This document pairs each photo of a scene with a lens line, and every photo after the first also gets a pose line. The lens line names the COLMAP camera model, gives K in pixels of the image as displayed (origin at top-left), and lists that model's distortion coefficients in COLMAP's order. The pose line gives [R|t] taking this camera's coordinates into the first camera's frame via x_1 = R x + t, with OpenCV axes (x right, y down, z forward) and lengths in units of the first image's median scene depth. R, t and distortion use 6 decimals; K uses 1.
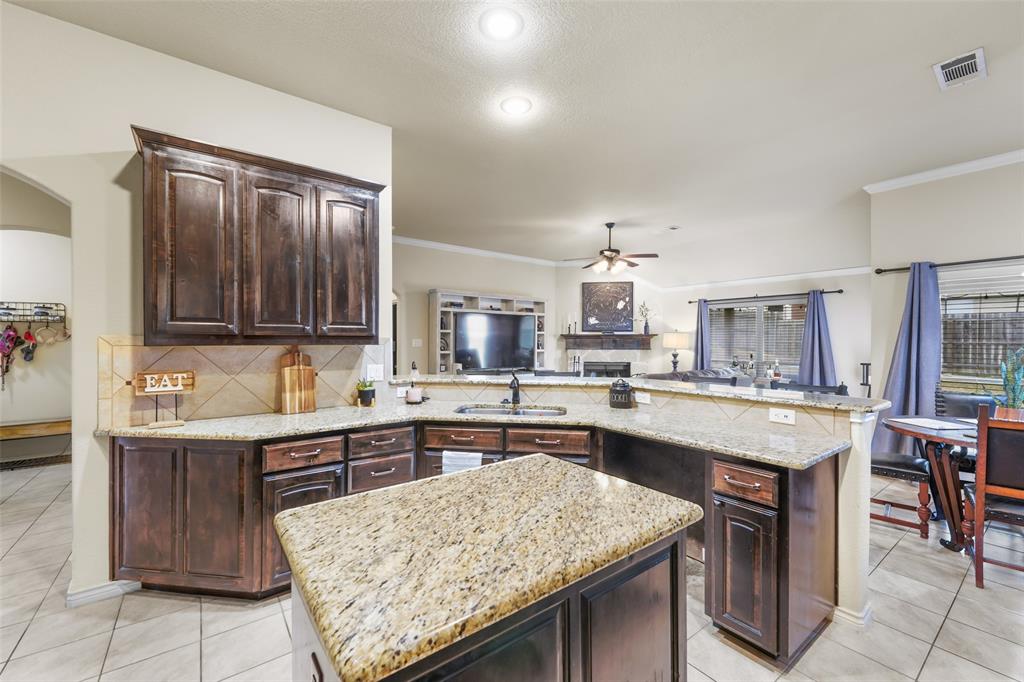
lens RADIAL K [[408.6, 0, 510.0], [0, 408.6, 345.7], [0, 0, 1]] dist [-0.003829, -0.001219]
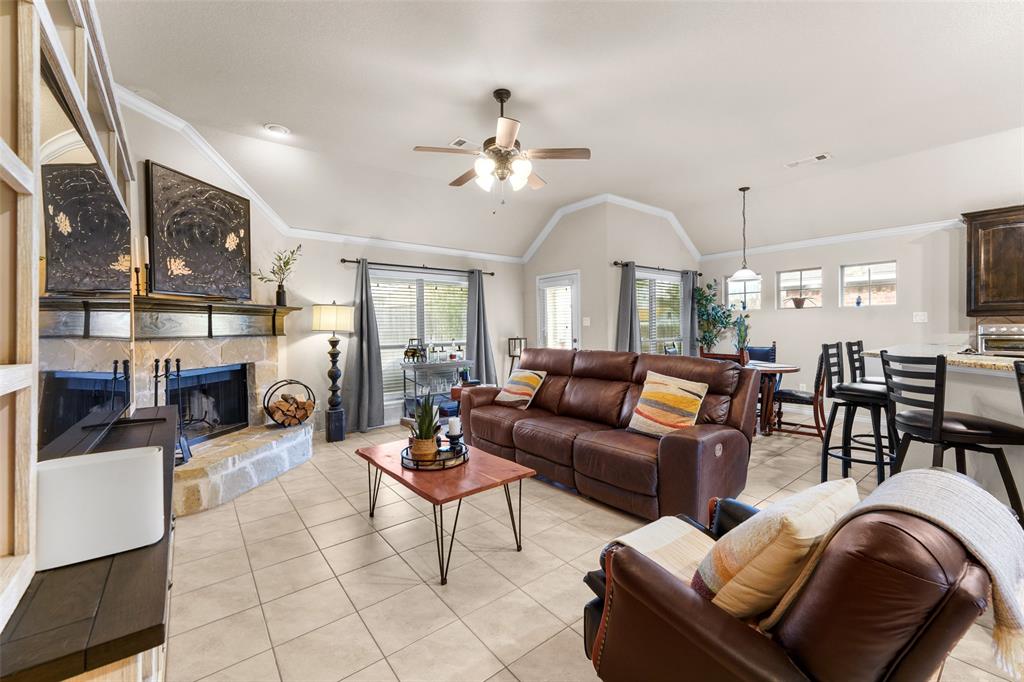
lens RADIAL K [[408.6, 0, 508.4], [0, 408.6, 331.6], [0, 0, 1]] dist [-0.003829, -0.001219]
pose [[-0.002677, -0.014661, 0.999889, -0.203849], [0.022711, 0.999634, 0.014718, 0.003566], [-0.999738, 0.022748, -0.002343, 0.702812]]
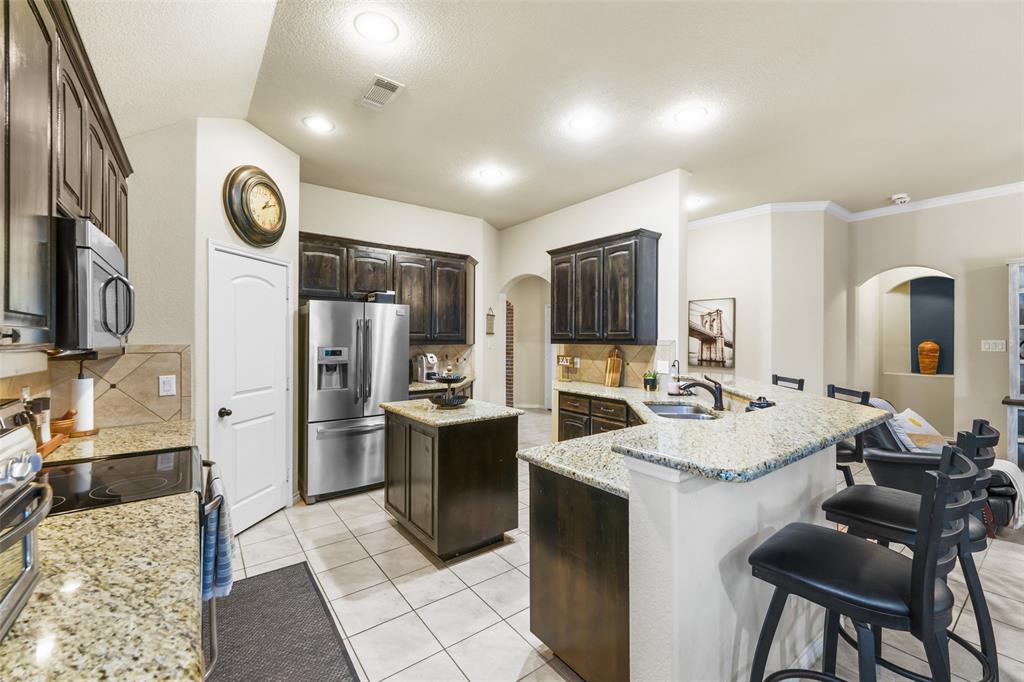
lens RADIAL K [[408.6, 0, 504.3], [0, 408.6, 339.7], [0, 0, 1]] dist [-0.003829, -0.001219]
pose [[-0.043206, 0.003767, -0.999059, 0.366746], [-0.012204, 0.999916, 0.004298, -0.007301], [0.998992, 0.012378, -0.043156, 0.209370]]
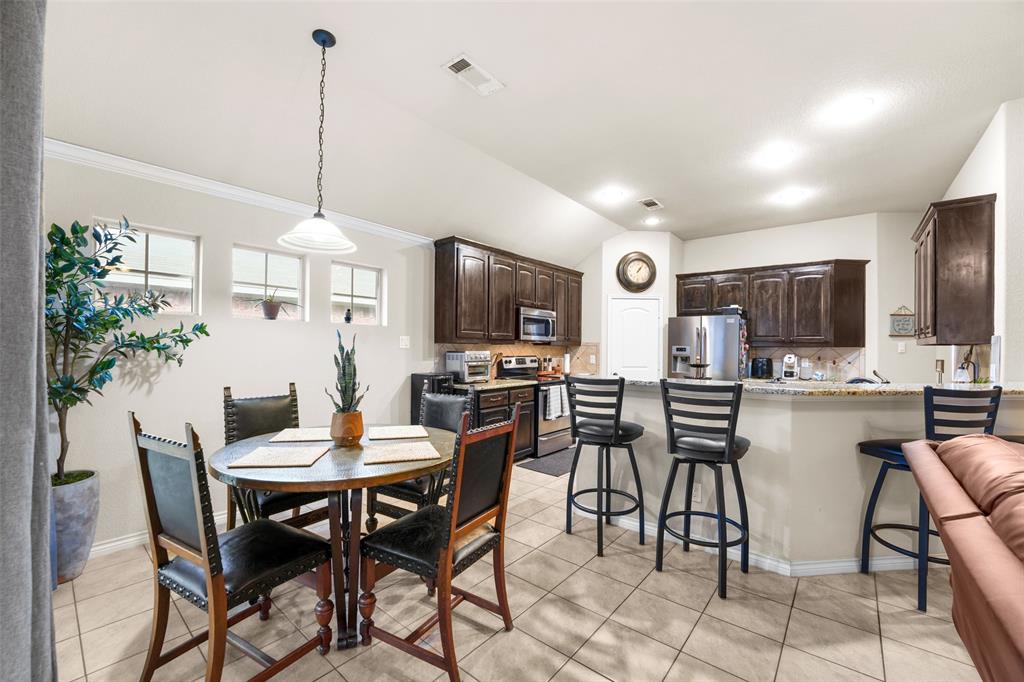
lens RADIAL K [[408.6, 0, 532.9], [0, 408.6, 345.5], [0, 0, 1]] dist [-0.003829, -0.001219]
pose [[-0.971109, -0.013144, -0.238276, 0.351045], [-0.014307, 0.999893, 0.003155, 0.005609], [0.238209, 0.006473, -0.971192, 0.620700]]
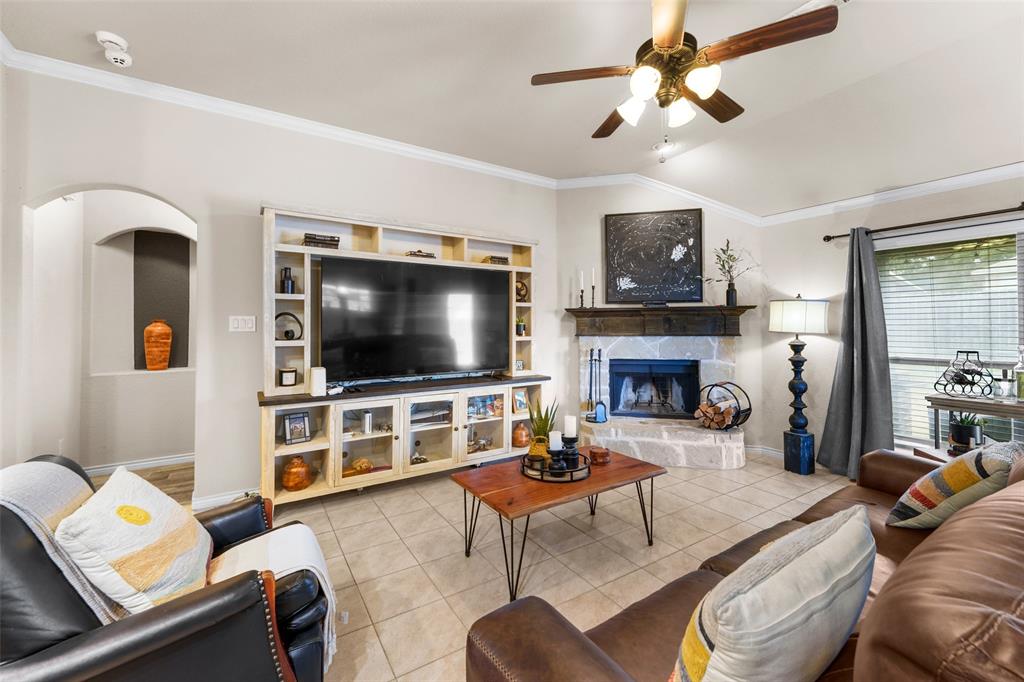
lens RADIAL K [[408.6, 0, 509.9], [0, 408.6, 324.1], [0, 0, 1]] dist [-0.003829, -0.001219]
pose [[0.996019, -0.007172, -0.088852, 0.100305], [0.005140, 0.999720, -0.023079, 0.005305], [0.088993, 0.022531, 0.995777, 0.459812]]
